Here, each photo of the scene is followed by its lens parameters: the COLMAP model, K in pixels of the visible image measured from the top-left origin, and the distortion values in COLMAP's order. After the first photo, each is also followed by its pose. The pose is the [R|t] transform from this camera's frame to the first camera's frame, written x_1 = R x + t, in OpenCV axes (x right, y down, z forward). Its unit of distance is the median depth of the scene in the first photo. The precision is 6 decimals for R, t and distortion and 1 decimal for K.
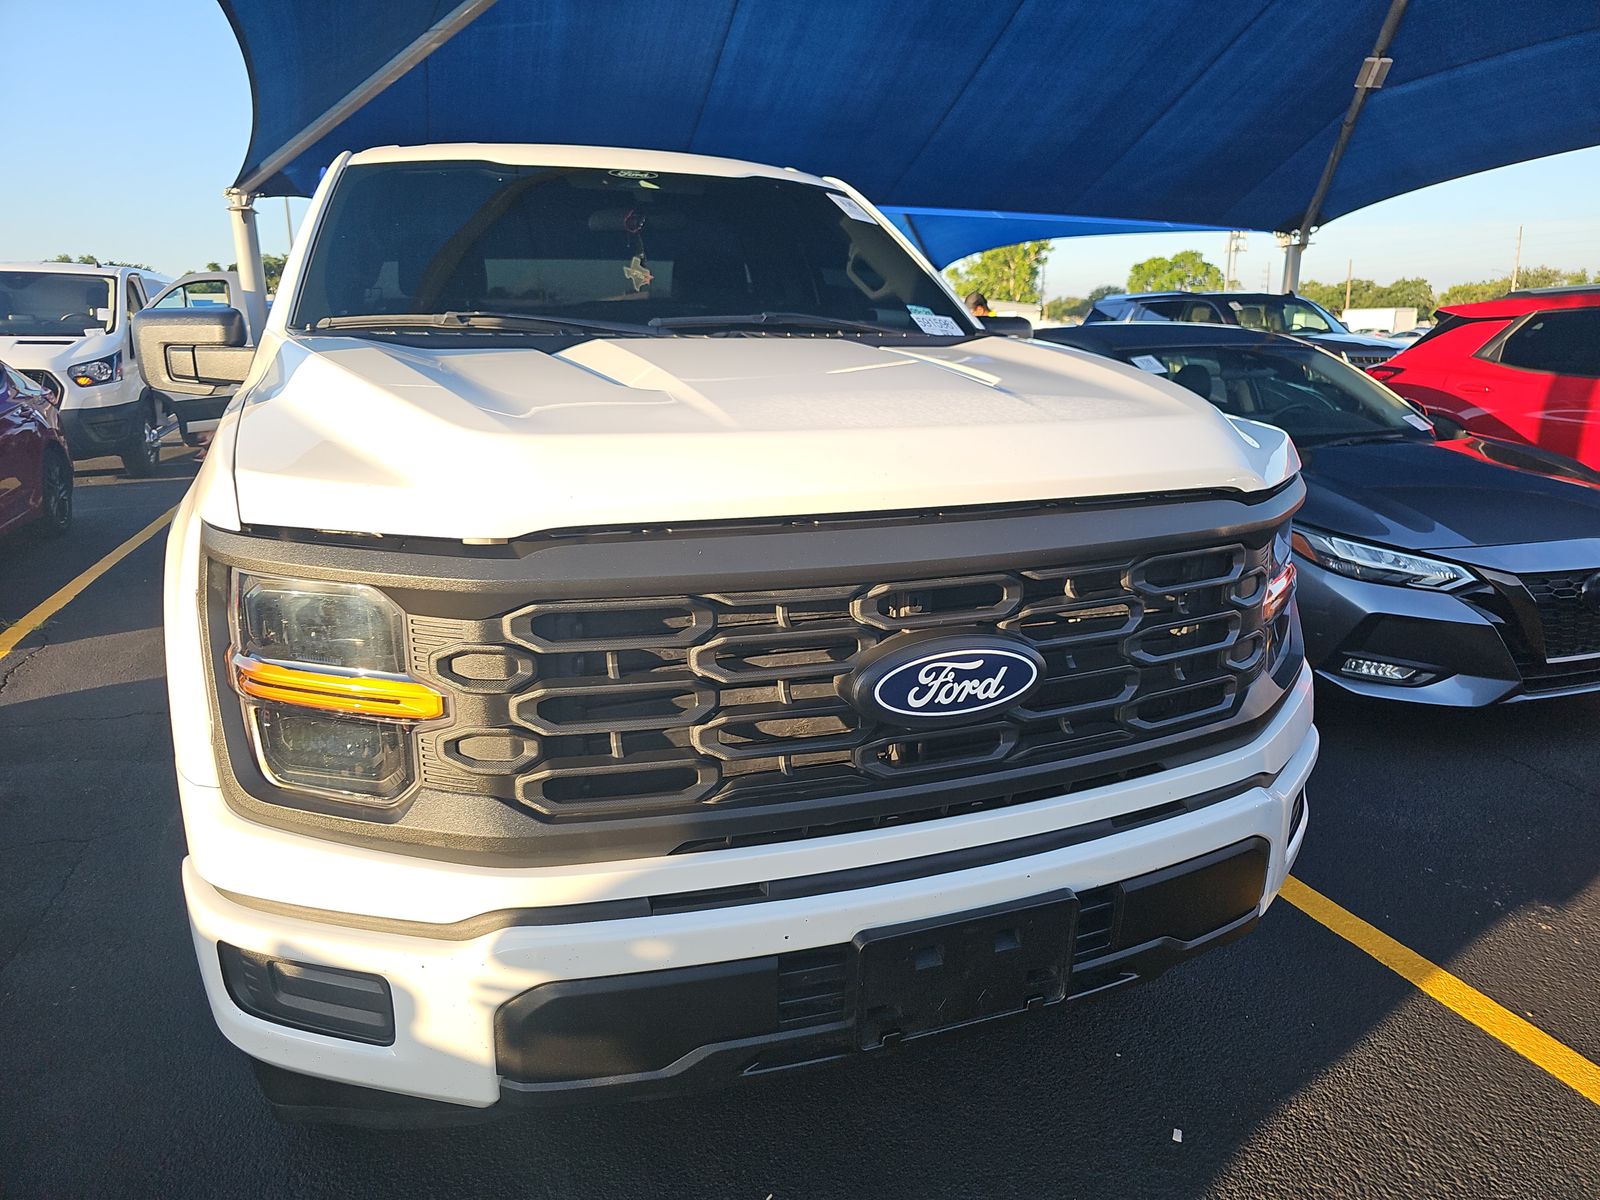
lens RADIAL K [[1073.6, 0, 801.2], [0, 1073.6, 597.8], [0, 0, 1]] dist [0.032115, -0.020805]
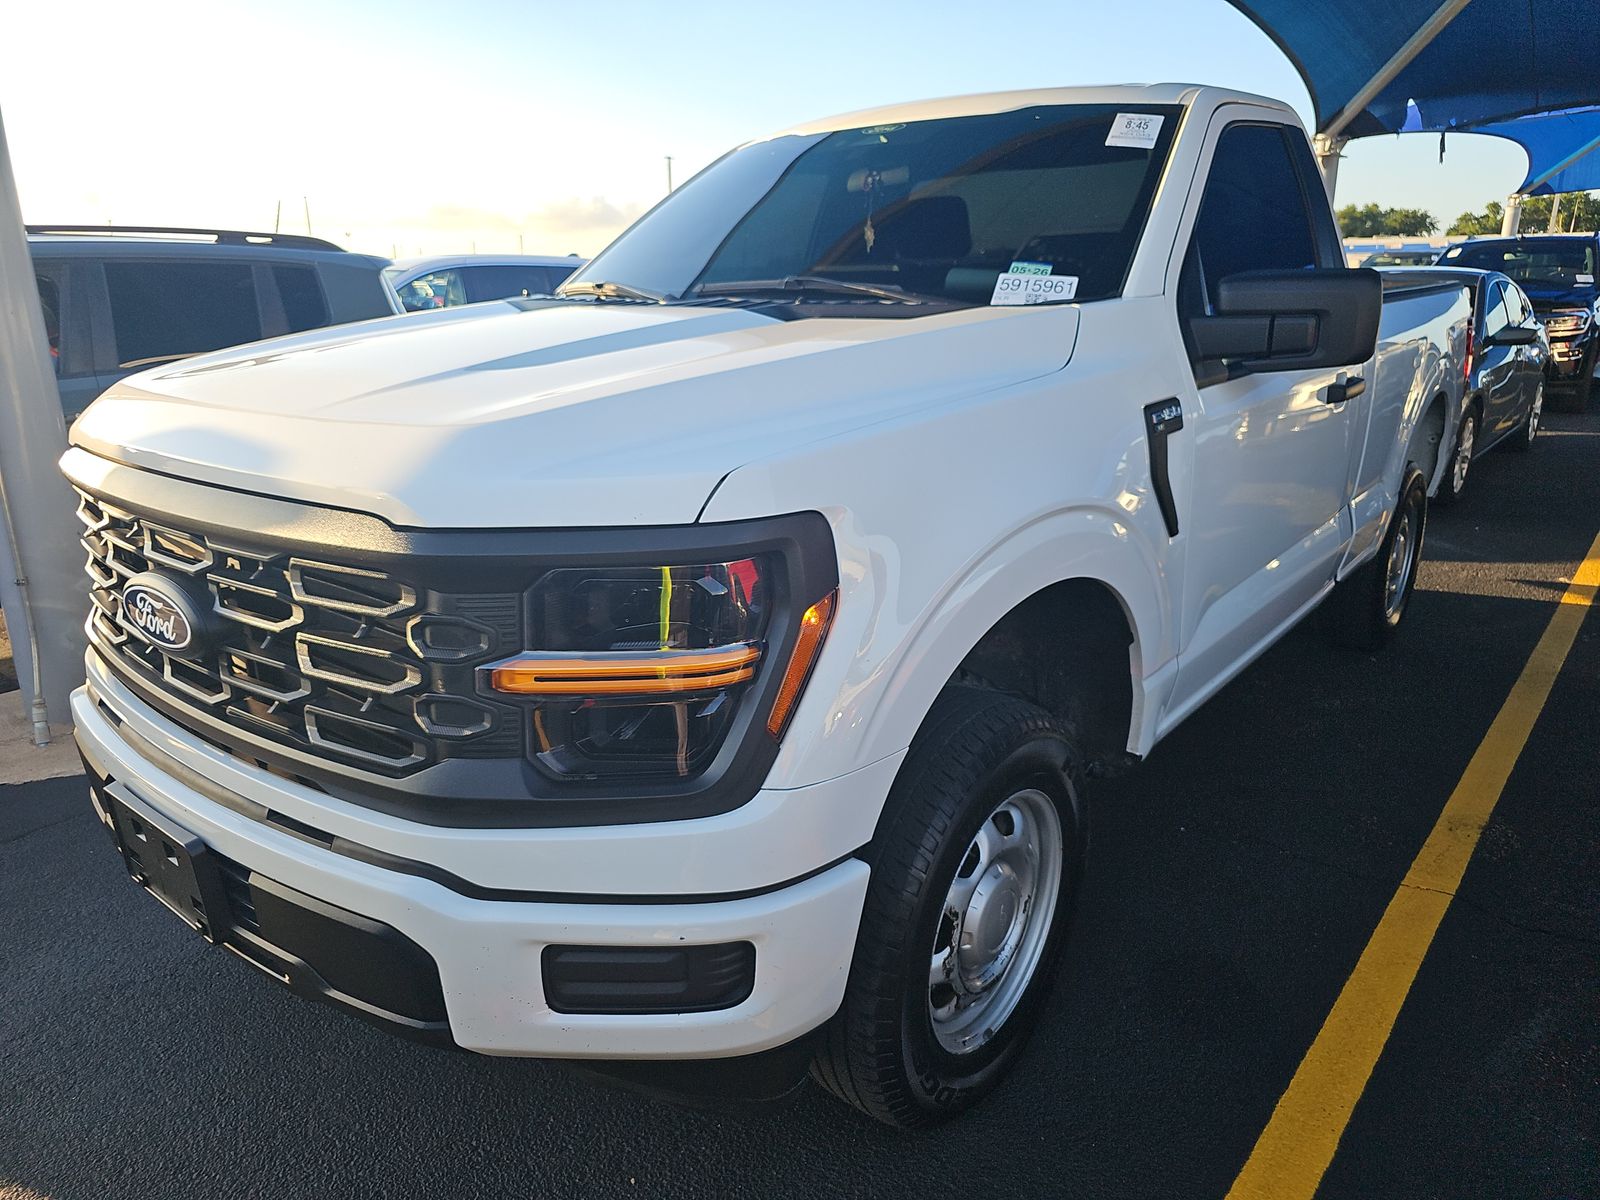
lens RADIAL K [[1073.6, 0, 801.2], [0, 1073.6, 597.8], [0, 0, 1]] dist [0.032115, -0.020805]
pose [[0.470526, 0.233144, -0.851028, 0.940644], [-0.191934, 0.968412, 0.159183, -0.168051], [0.861259, 0.088441, 0.500411, 0.646116]]
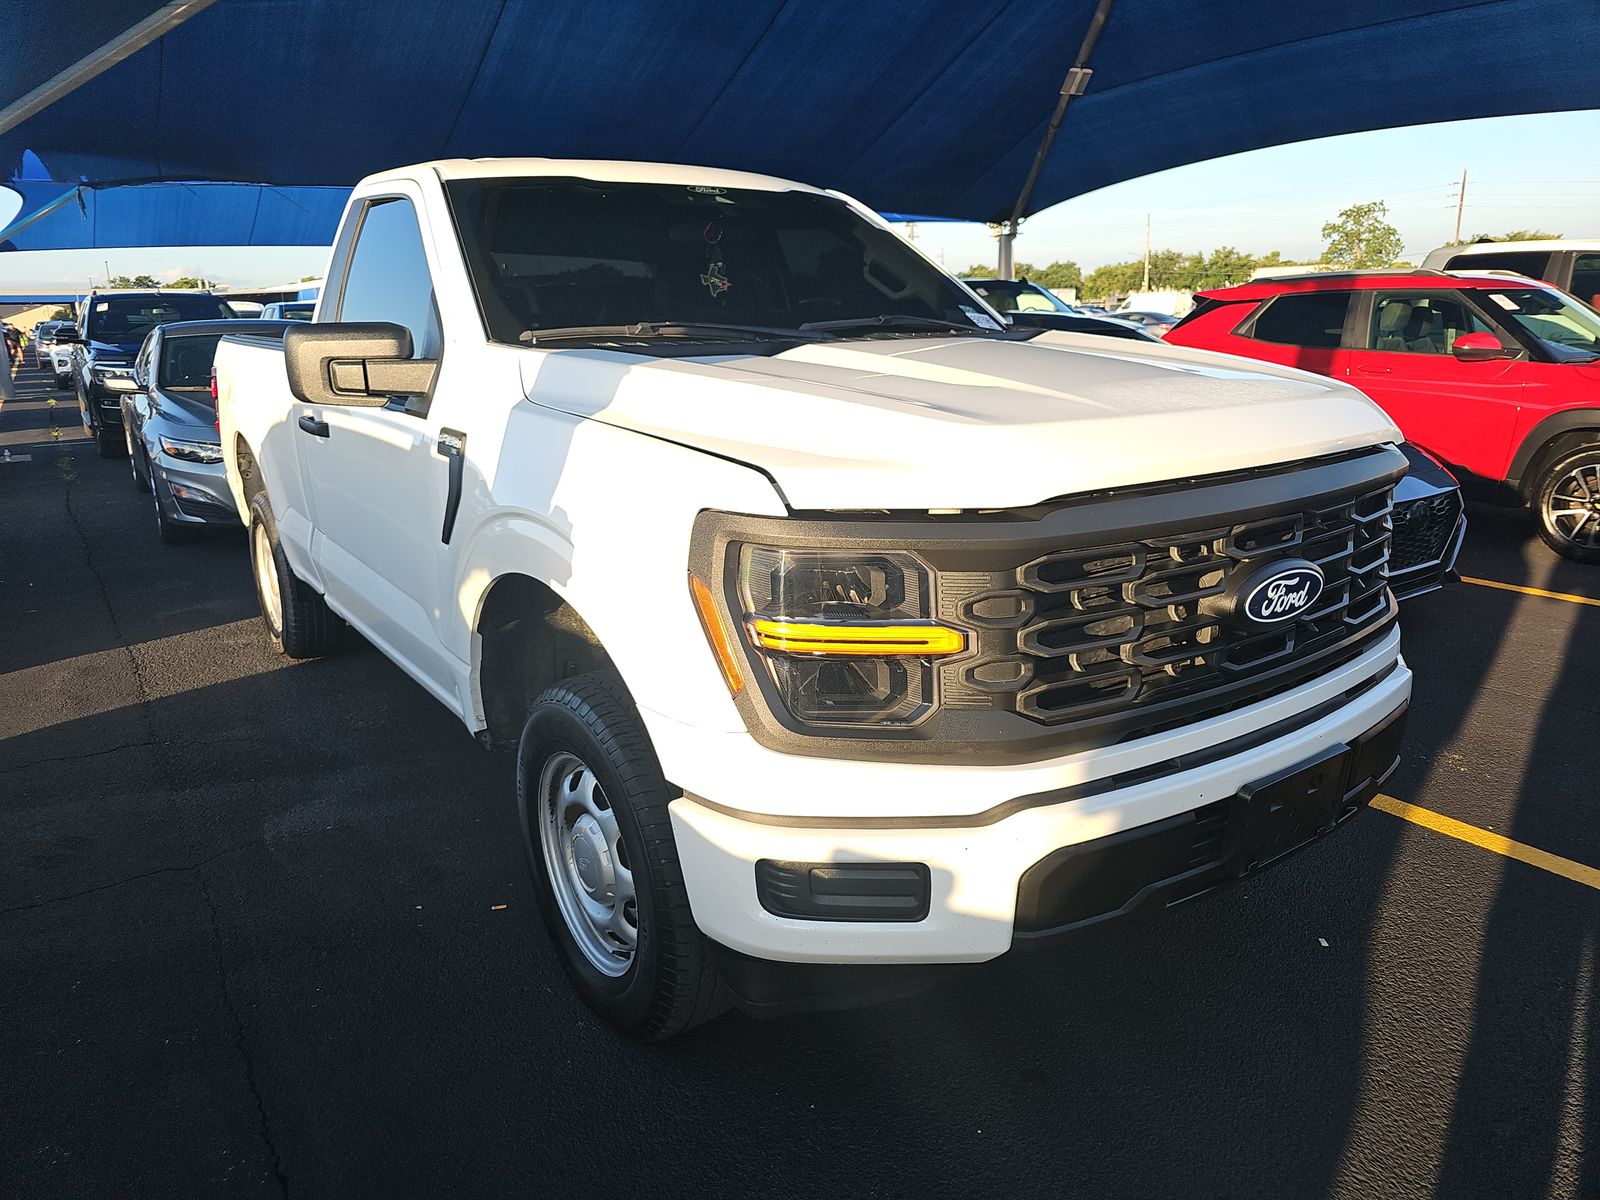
lens RADIAL K [[1056.0, 0, 801.8], [0, 1056.0, 591.1], [0, 0, 1]] dist [0.041615, -0.027050]
pose [[0.970157, -0.079707, 0.229002, -0.475104], [0.077625, 0.996818, 0.018102, 0.001640], [-0.229716, 0.000214, 0.973258, -0.099249]]
